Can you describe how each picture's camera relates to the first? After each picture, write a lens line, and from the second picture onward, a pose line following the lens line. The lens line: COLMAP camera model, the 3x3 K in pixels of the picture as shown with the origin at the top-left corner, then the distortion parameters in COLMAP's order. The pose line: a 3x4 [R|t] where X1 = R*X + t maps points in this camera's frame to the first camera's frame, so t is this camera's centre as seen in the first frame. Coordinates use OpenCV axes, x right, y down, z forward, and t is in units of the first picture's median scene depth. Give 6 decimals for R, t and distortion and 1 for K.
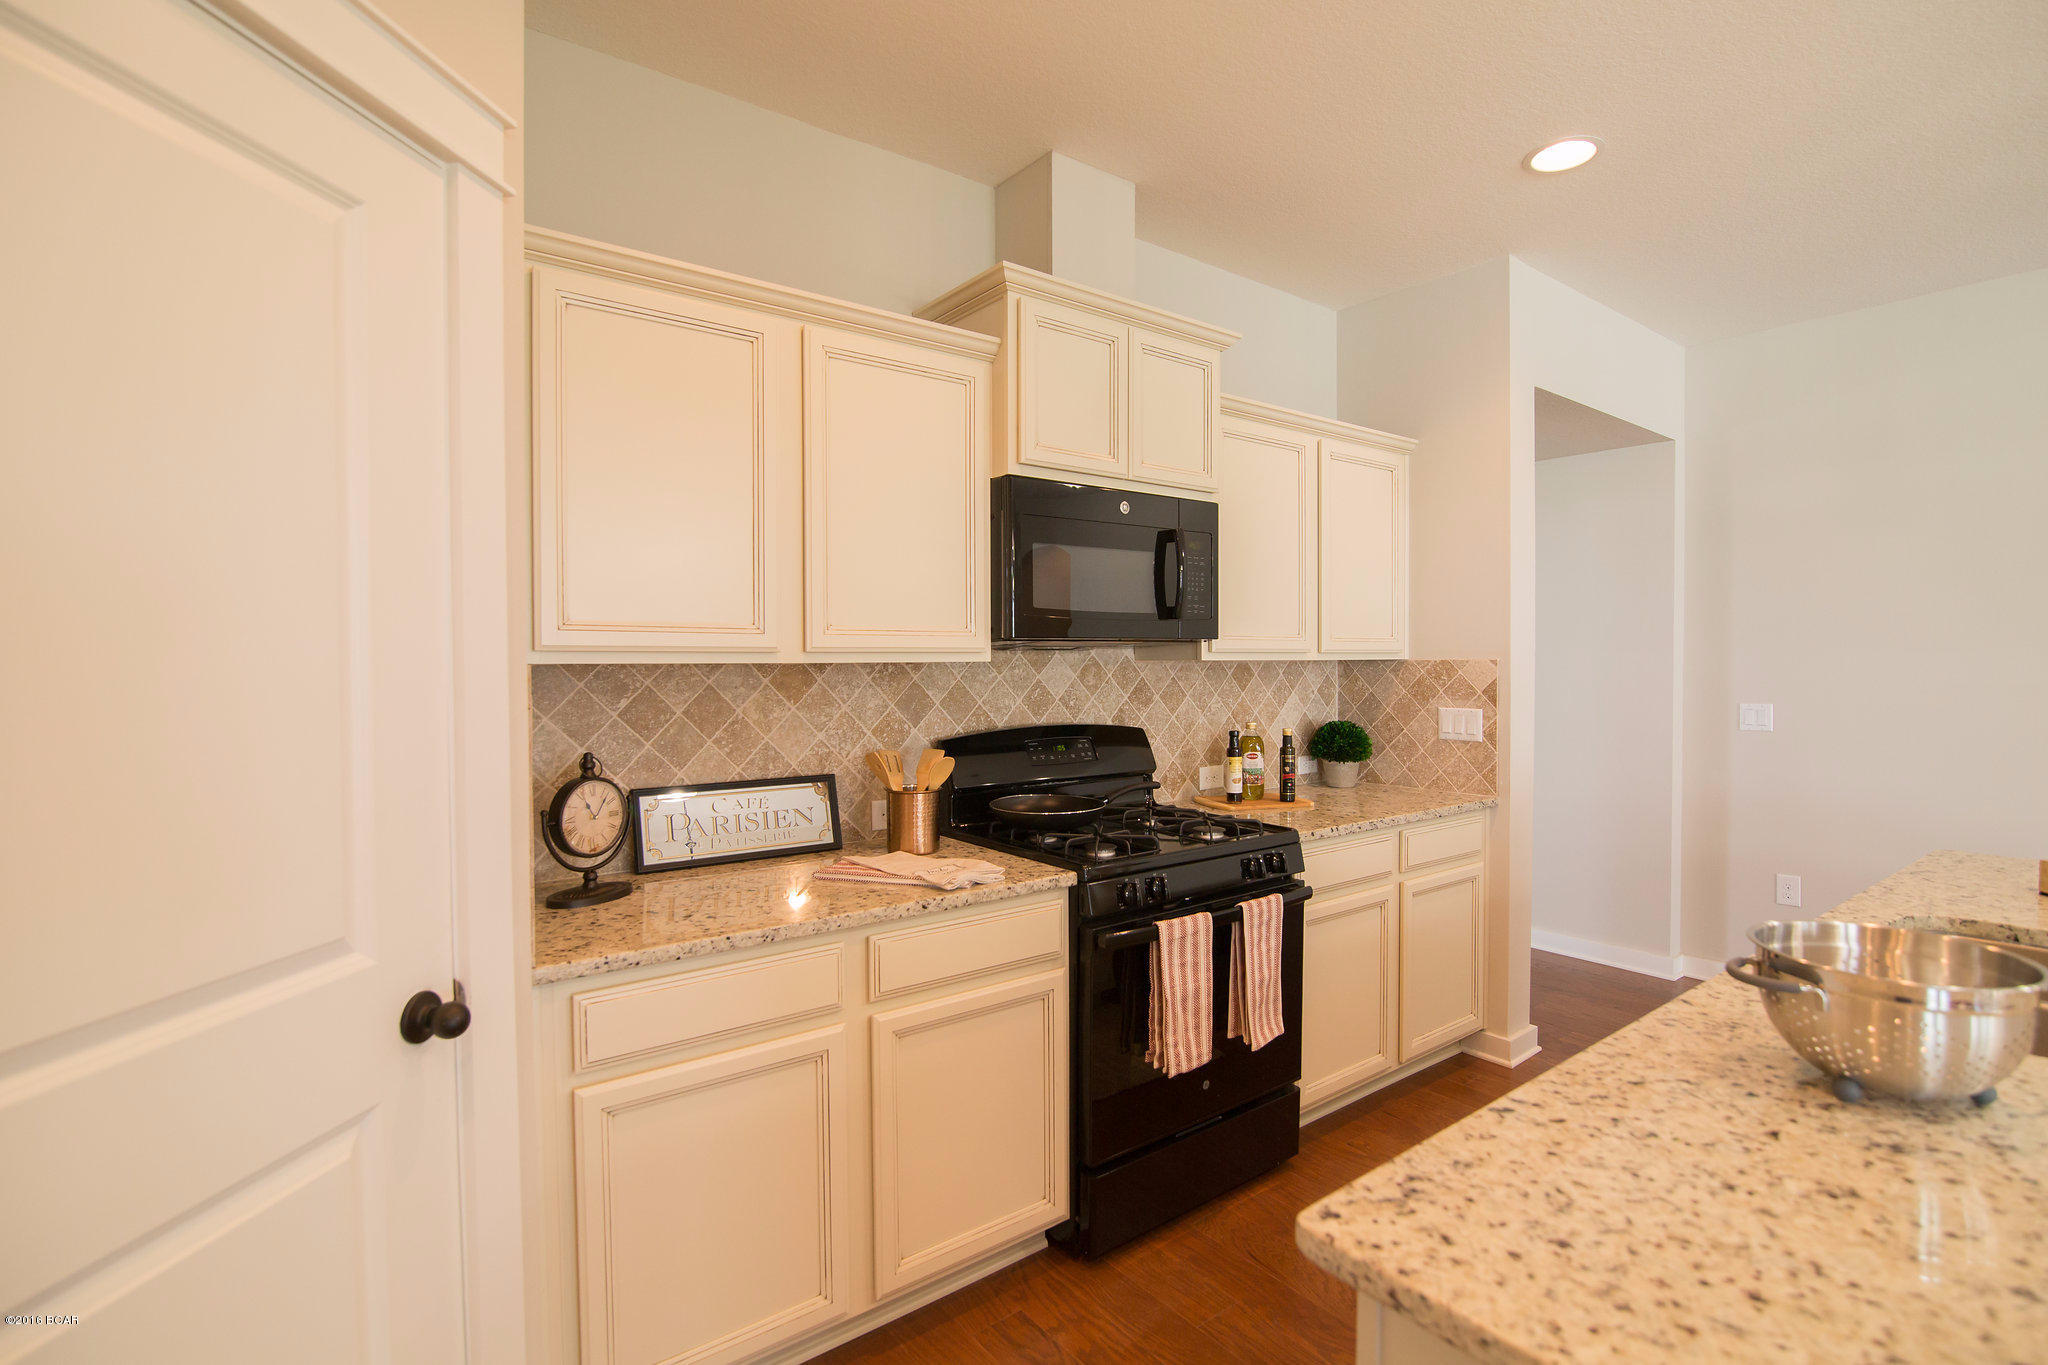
lens RADIAL K [[959.4, 0, 1017.4], [0, 959.4, 678.8], [0, 0, 1]] dist [-0.019498, 0.001816]
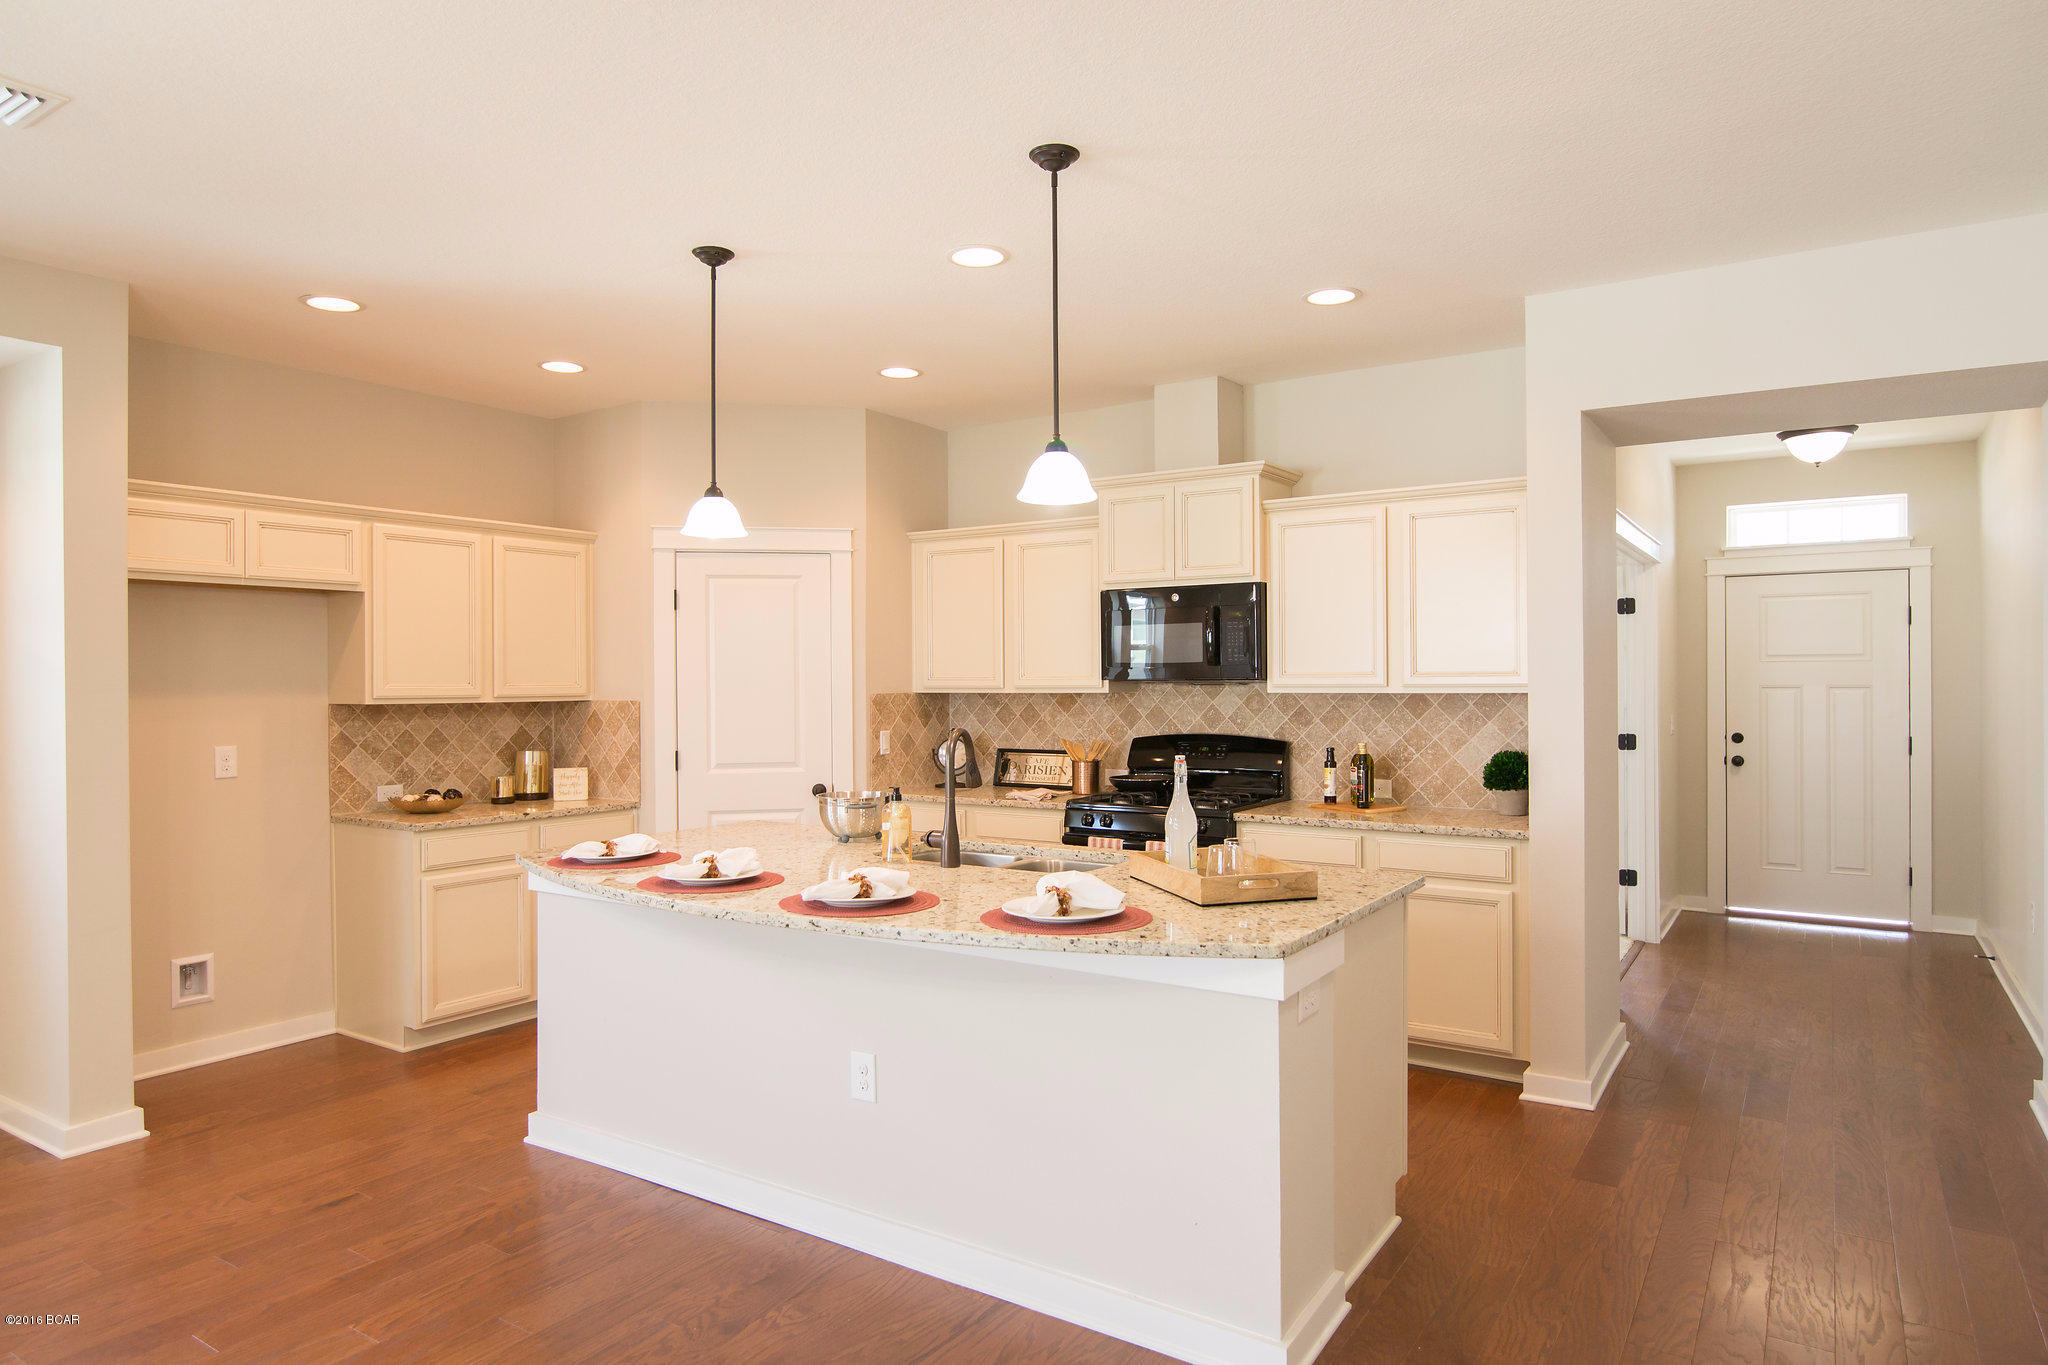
lens RADIAL K [[1208.1, 0, 1009.9], [0, 1208.1, 681.9], [0, 0, 1]] dist [-0.005099, -0.000090]
pose [[0.336855, 0.001960, -0.941555, 2.154952], [-0.014813, 0.999885, -0.003218, -0.029606], [0.941440, 0.015031, 0.336845, 0.068630]]
